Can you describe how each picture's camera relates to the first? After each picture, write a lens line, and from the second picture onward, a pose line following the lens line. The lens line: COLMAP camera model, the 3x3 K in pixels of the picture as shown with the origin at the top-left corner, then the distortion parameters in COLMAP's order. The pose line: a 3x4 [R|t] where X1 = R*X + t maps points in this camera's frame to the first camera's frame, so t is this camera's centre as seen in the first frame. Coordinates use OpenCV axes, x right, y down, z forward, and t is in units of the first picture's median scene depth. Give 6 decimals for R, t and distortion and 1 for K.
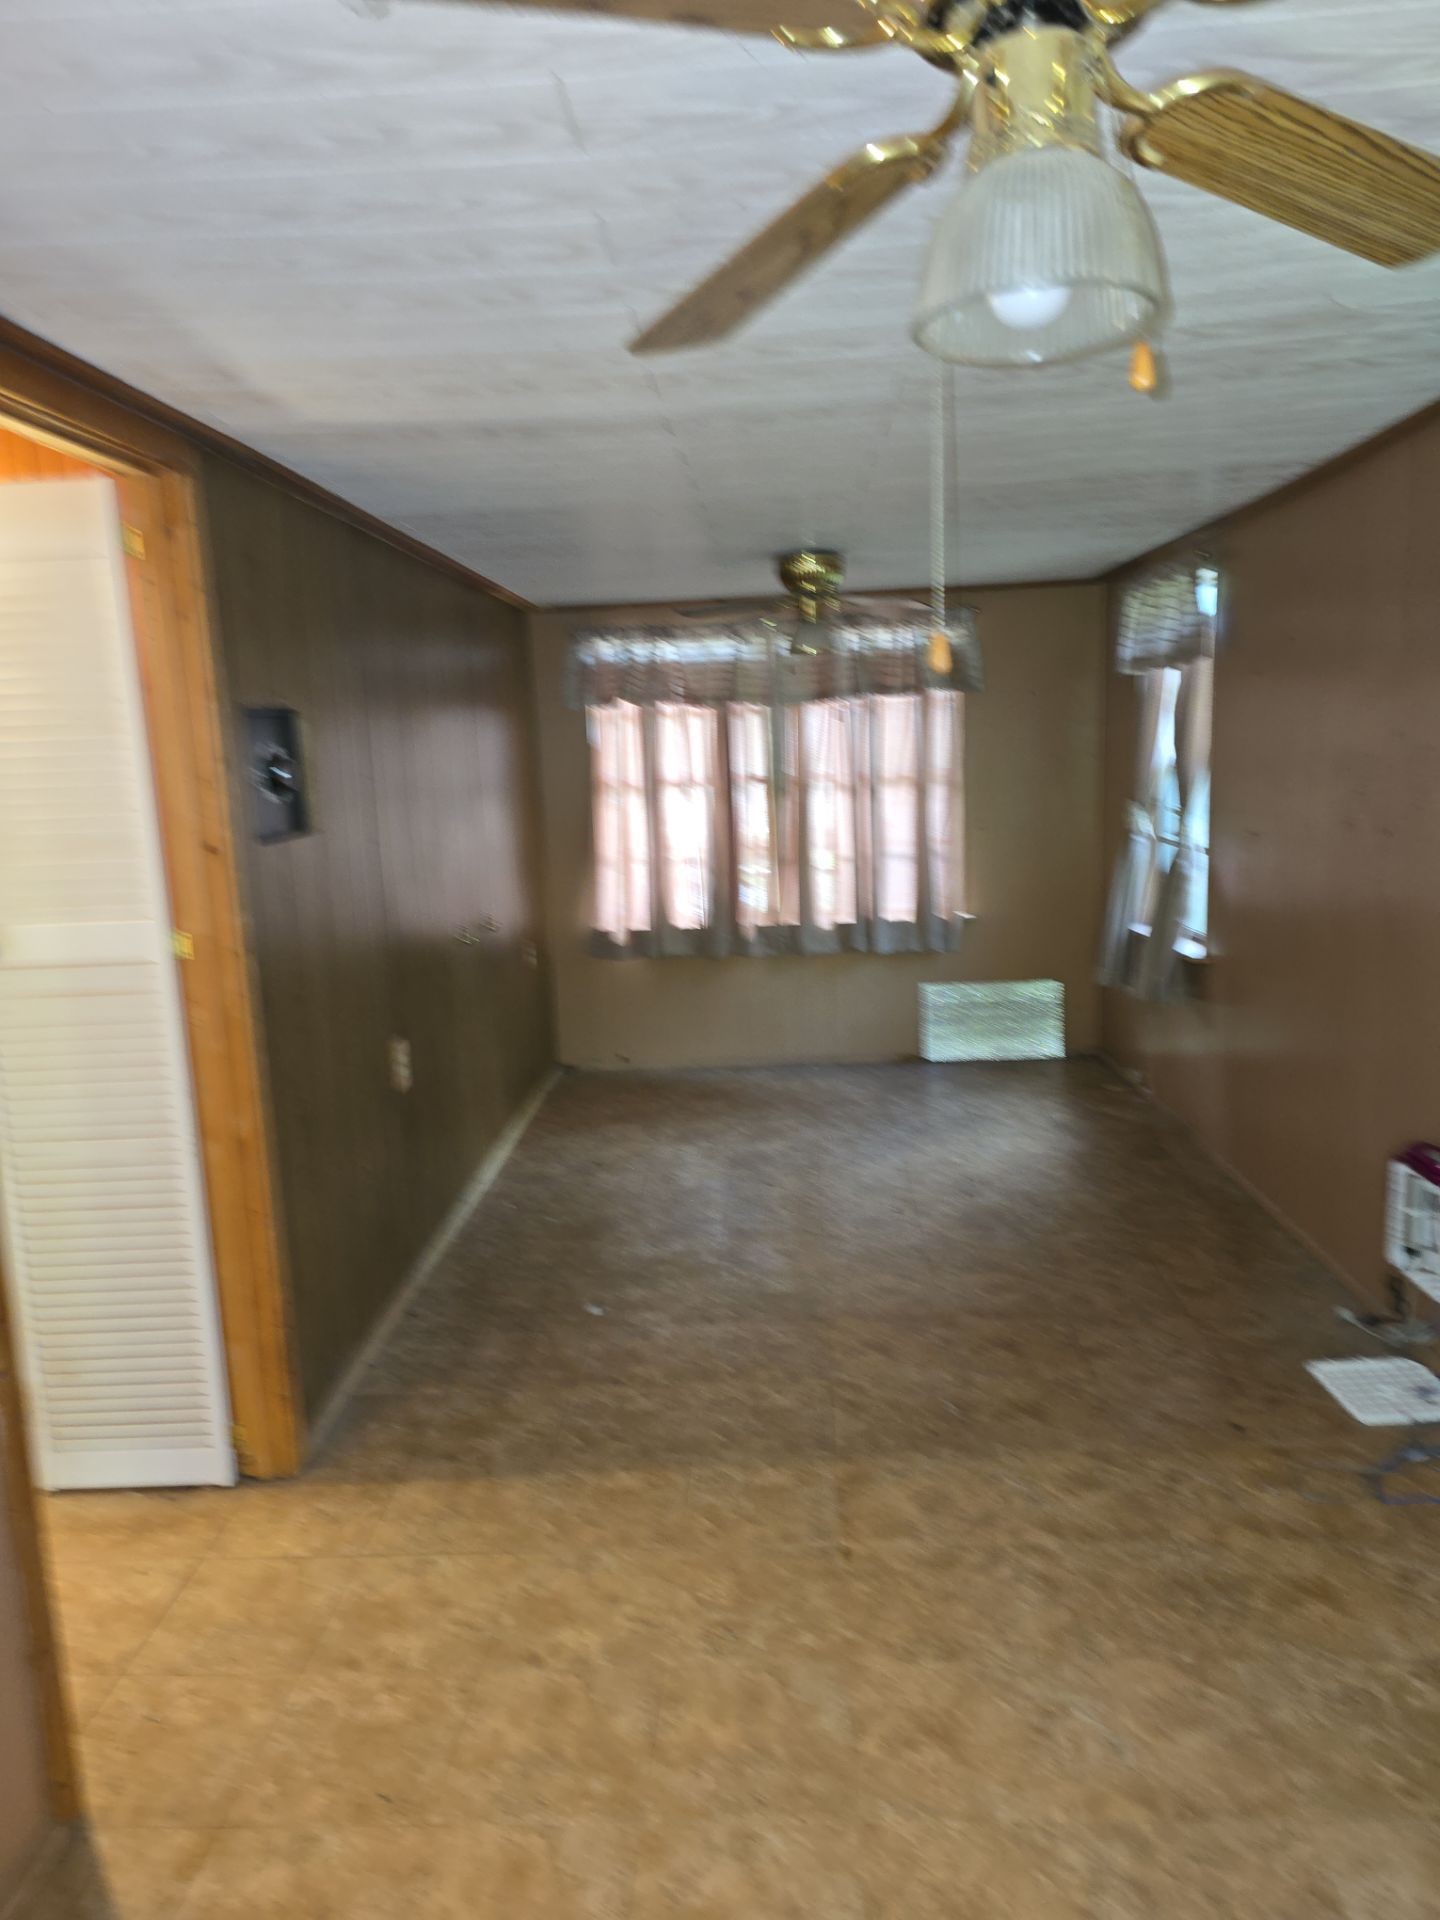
lens RADIAL K [[1292.4, 0, 731.4], [0, 1292.4, 962.0], [0, 0, 1]] dist [0.053078, -0.051765]
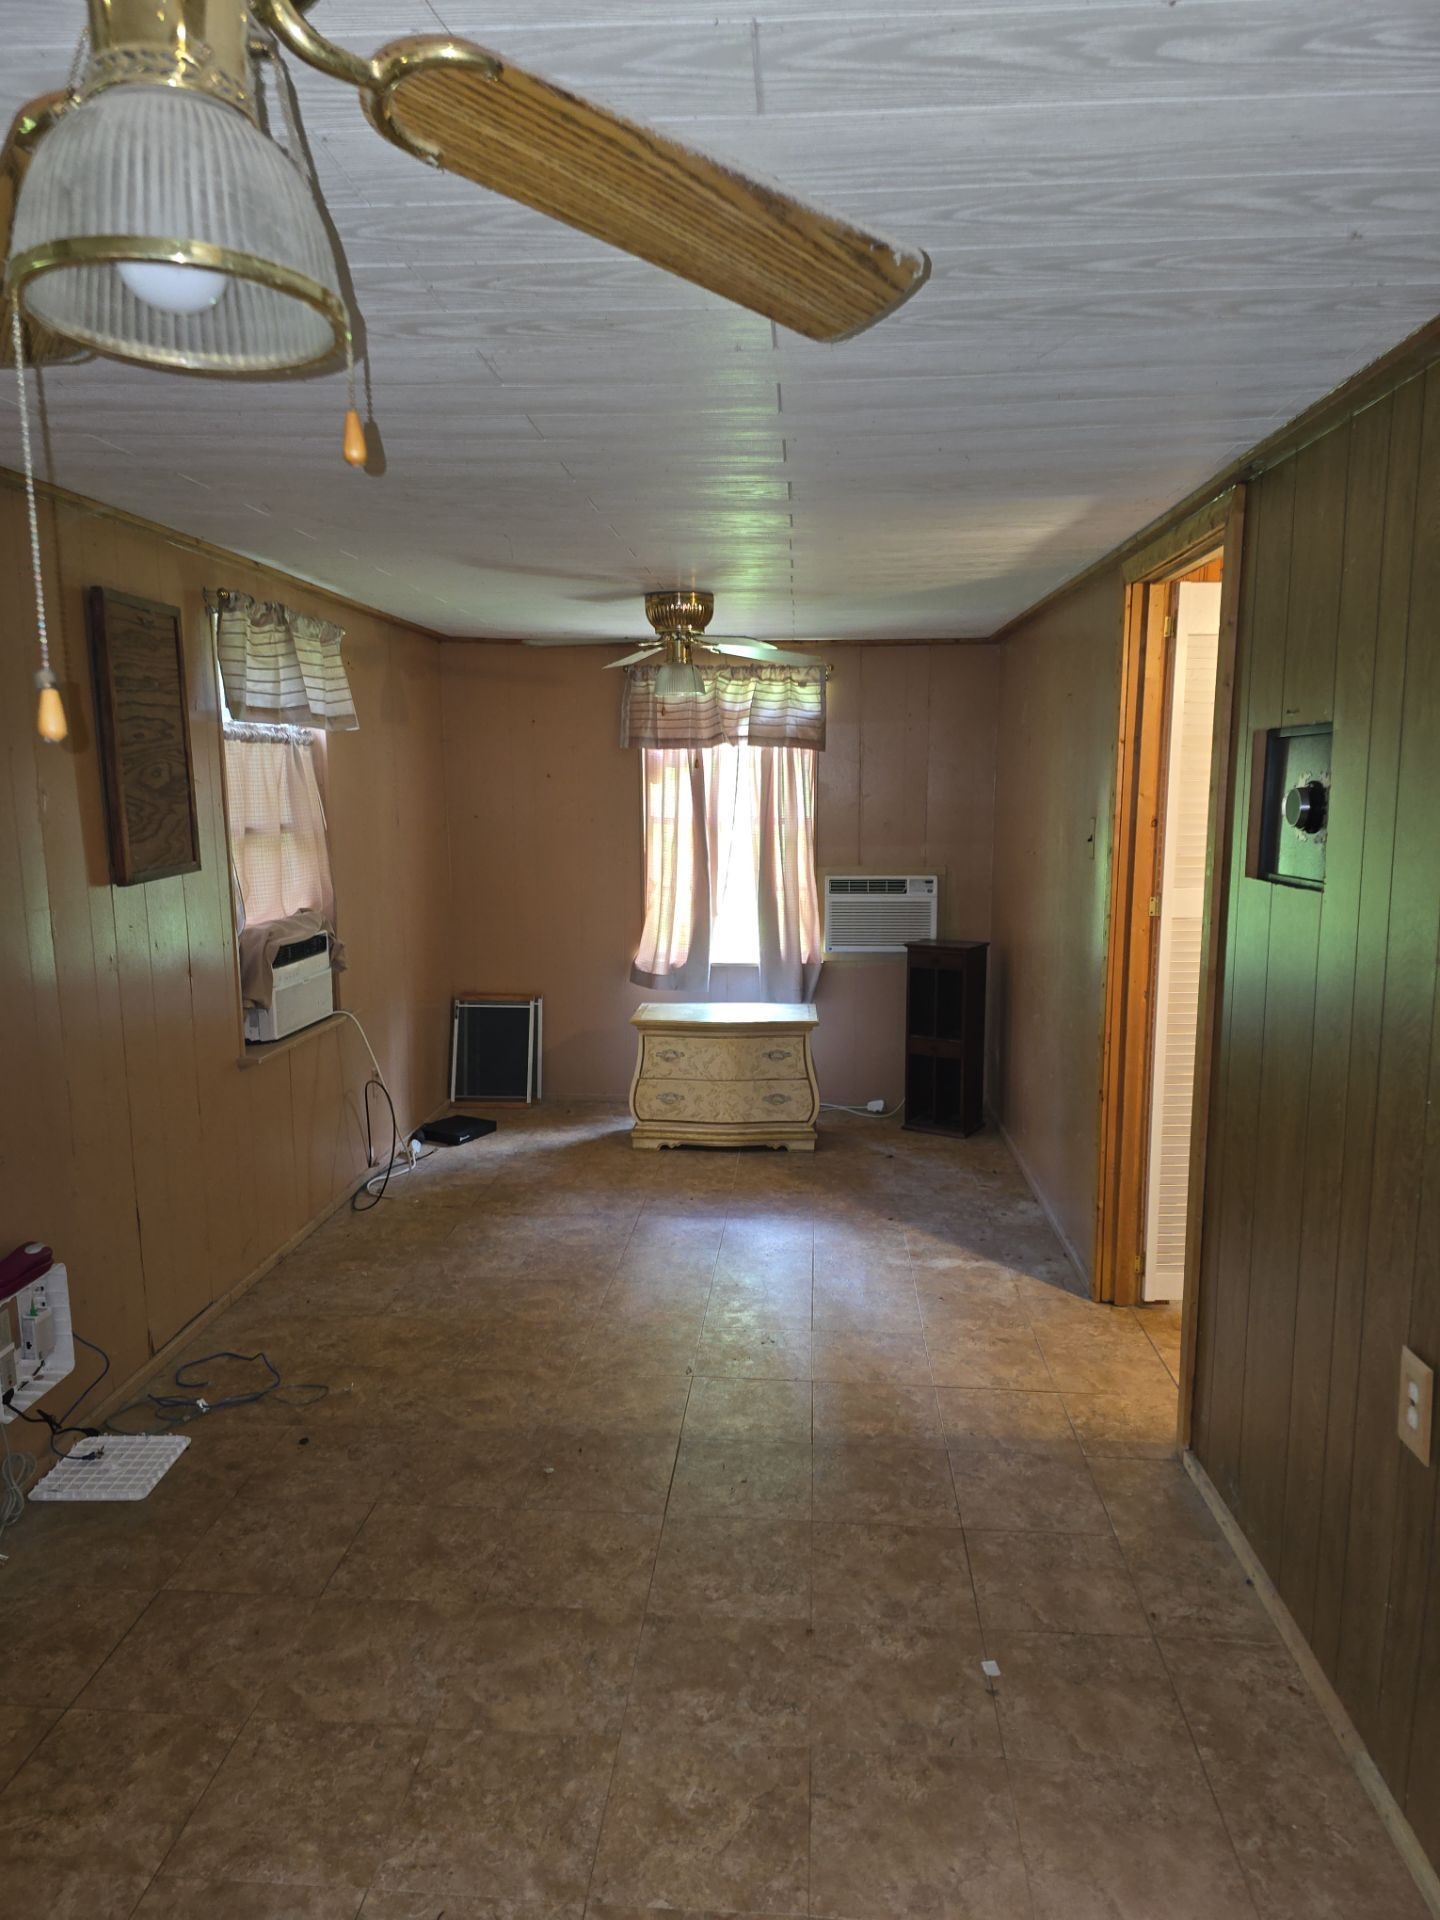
lens RADIAL K [[1292.4, 0, 731.4], [0, 1292.4, 962.0], [0, 0, 1]] dist [0.053078, -0.051765]
pose [[-0.998692, 0.042206, 0.028857, -0.014552], [0.049169, 0.947567, 0.315752, -0.349455], [-0.014018, 0.316758, -0.948403, 1.920502]]
